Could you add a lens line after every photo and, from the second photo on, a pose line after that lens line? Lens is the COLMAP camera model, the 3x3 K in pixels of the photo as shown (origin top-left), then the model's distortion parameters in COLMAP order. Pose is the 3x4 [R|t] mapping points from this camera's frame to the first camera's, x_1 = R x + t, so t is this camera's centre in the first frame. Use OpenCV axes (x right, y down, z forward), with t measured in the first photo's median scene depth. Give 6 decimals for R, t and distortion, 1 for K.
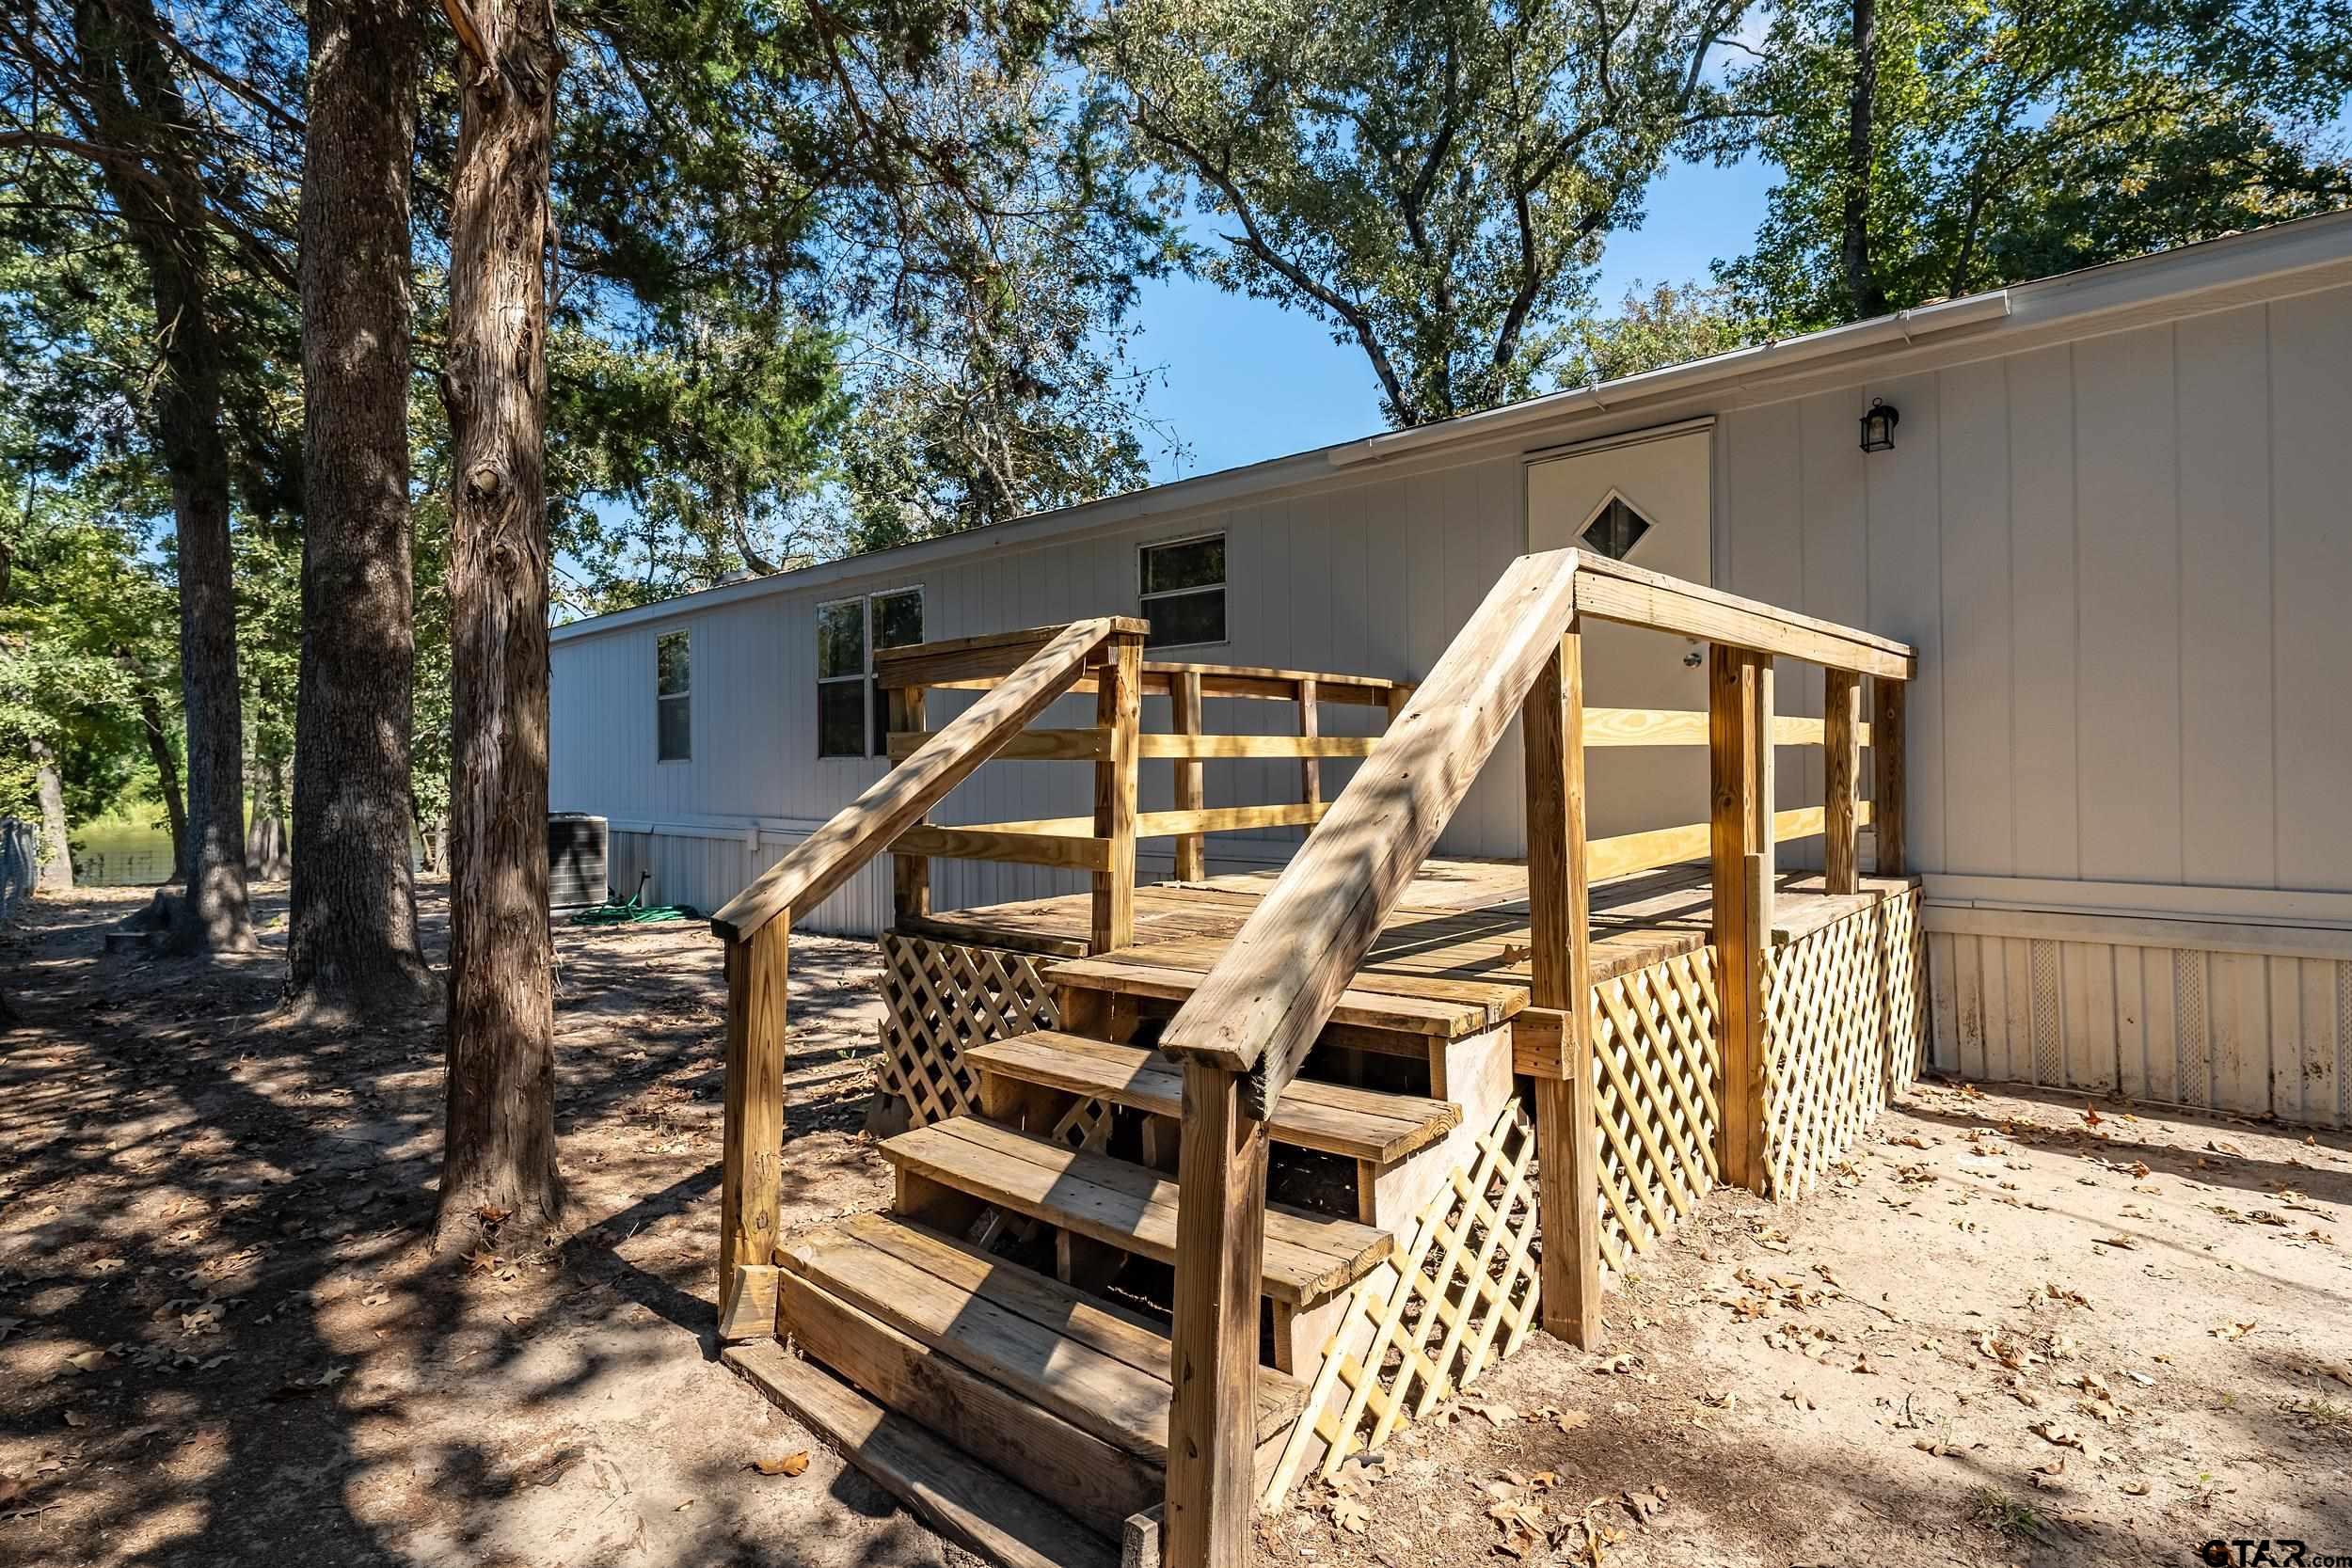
lens RADIAL K [[1200.2, 0, 1174.8], [0, 1200.2, 775.0], [0, 0, 1]] dist [0.001017, 0.000129]
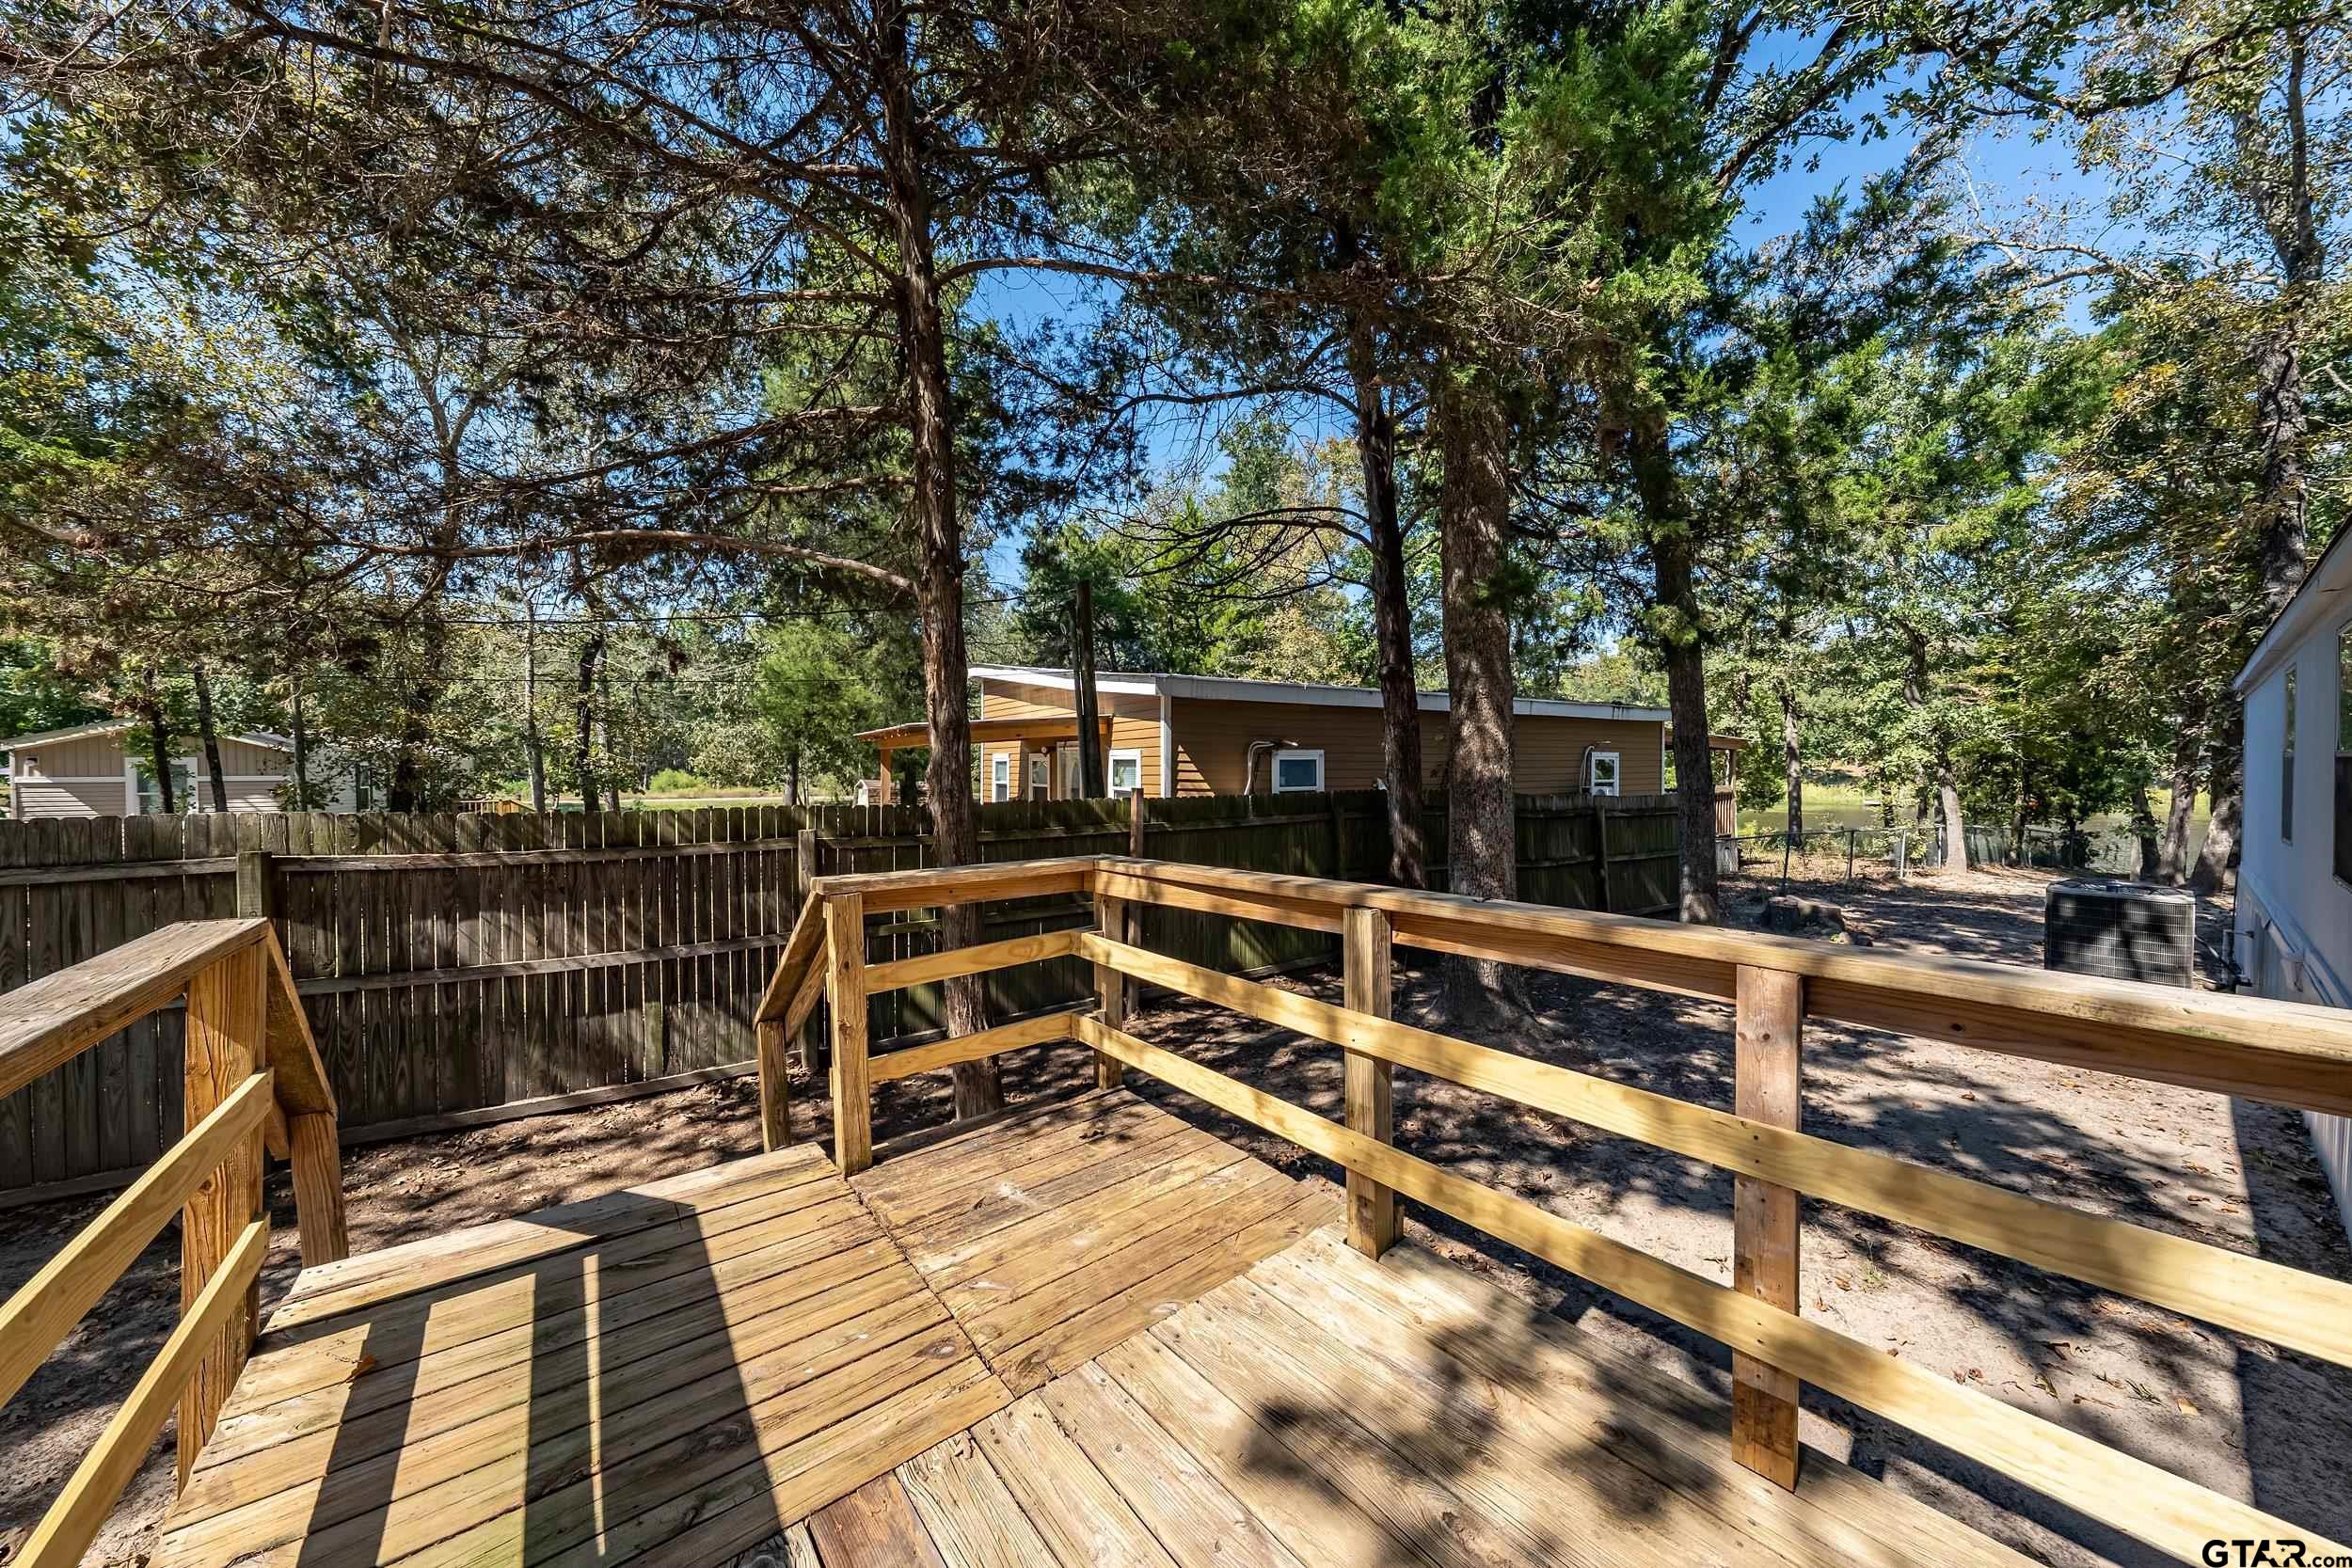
lens RADIAL K [[783.2, 0, 1177.6], [0, 783.2, 783.0], [0, 0, 1]] dist [0.000027, -0.000015]
pose [[-0.159869, 0.027695, -0.986750, 0.372639], [0.007768, 0.999611, 0.026797, -0.141009], [0.987108, -0.003381, -0.160022, 0.862628]]
